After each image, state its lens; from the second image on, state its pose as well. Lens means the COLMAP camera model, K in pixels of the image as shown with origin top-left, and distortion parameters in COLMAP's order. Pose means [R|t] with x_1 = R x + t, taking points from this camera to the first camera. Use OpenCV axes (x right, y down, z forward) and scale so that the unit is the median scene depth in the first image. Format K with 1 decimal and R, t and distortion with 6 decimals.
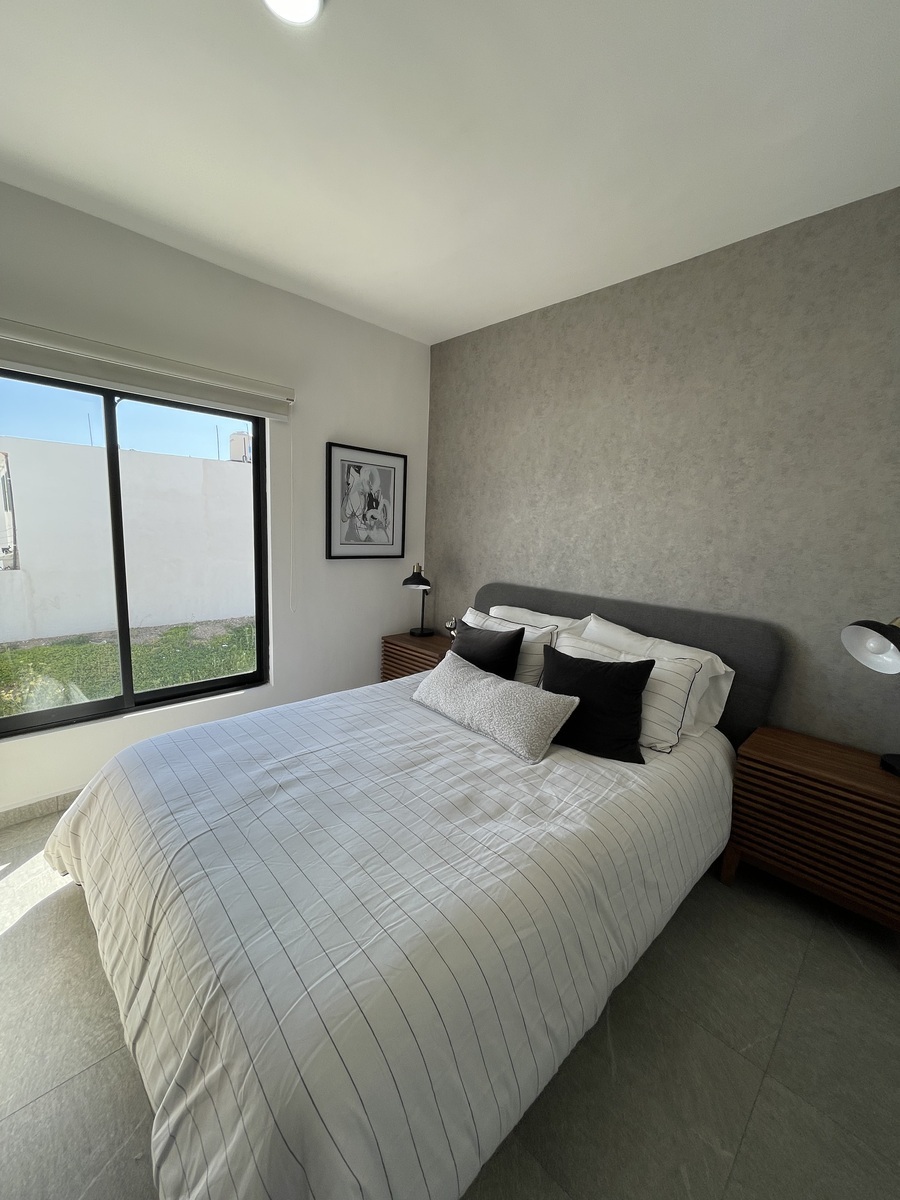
lens RADIAL K [[484.2, 0, 451.5], [0, 484.2, 603.1], [0, 0, 1]] dist [-0.002161, 0.000952]
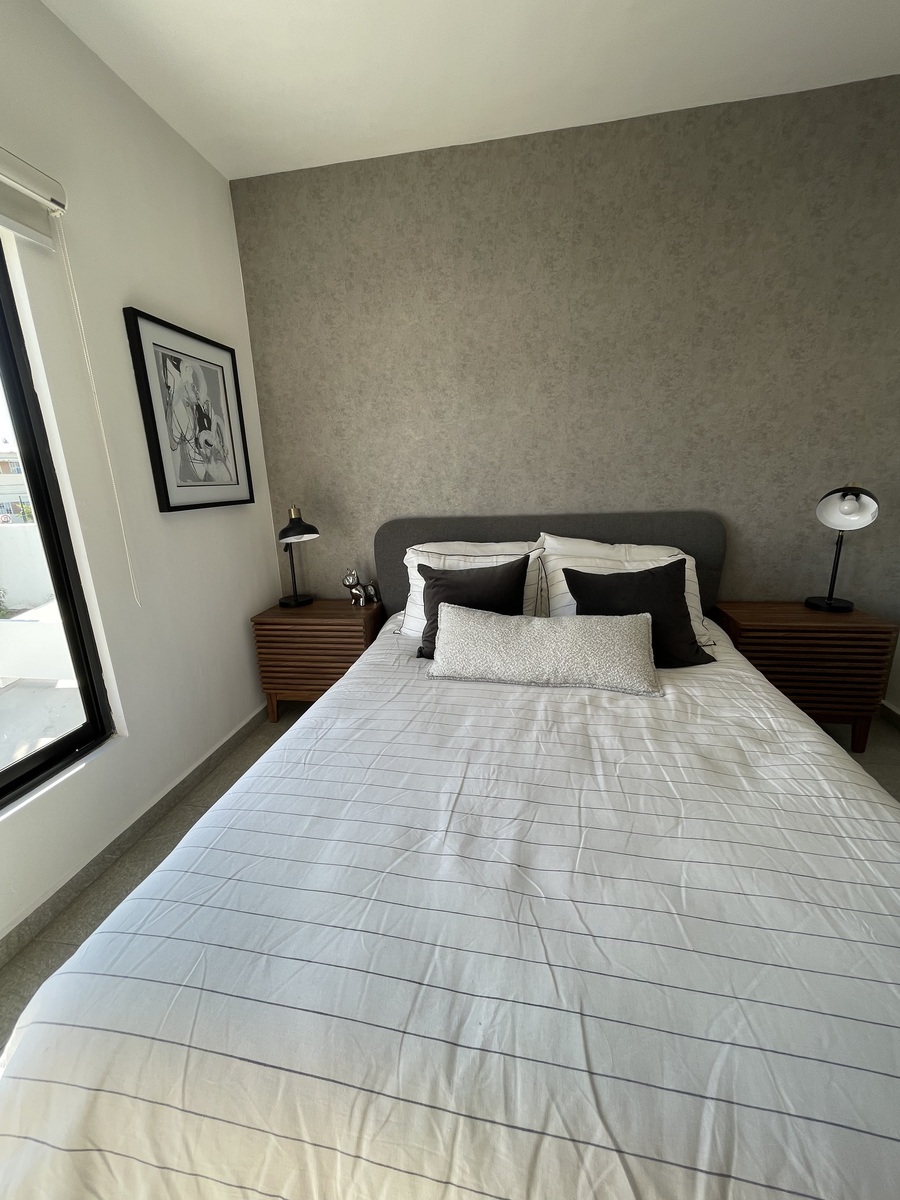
lens RADIAL K [[484.2, 0, 450.7], [0, 484.2, 601.9], [0, 0, 1]] dist [-0.002161, 0.000952]
pose [[0.809080, -0.218074, 0.545740, -0.393066], [0.162075, 0.975391, 0.149477, -0.015442], [-0.564908, -0.032488, 0.824514, 0.345484]]
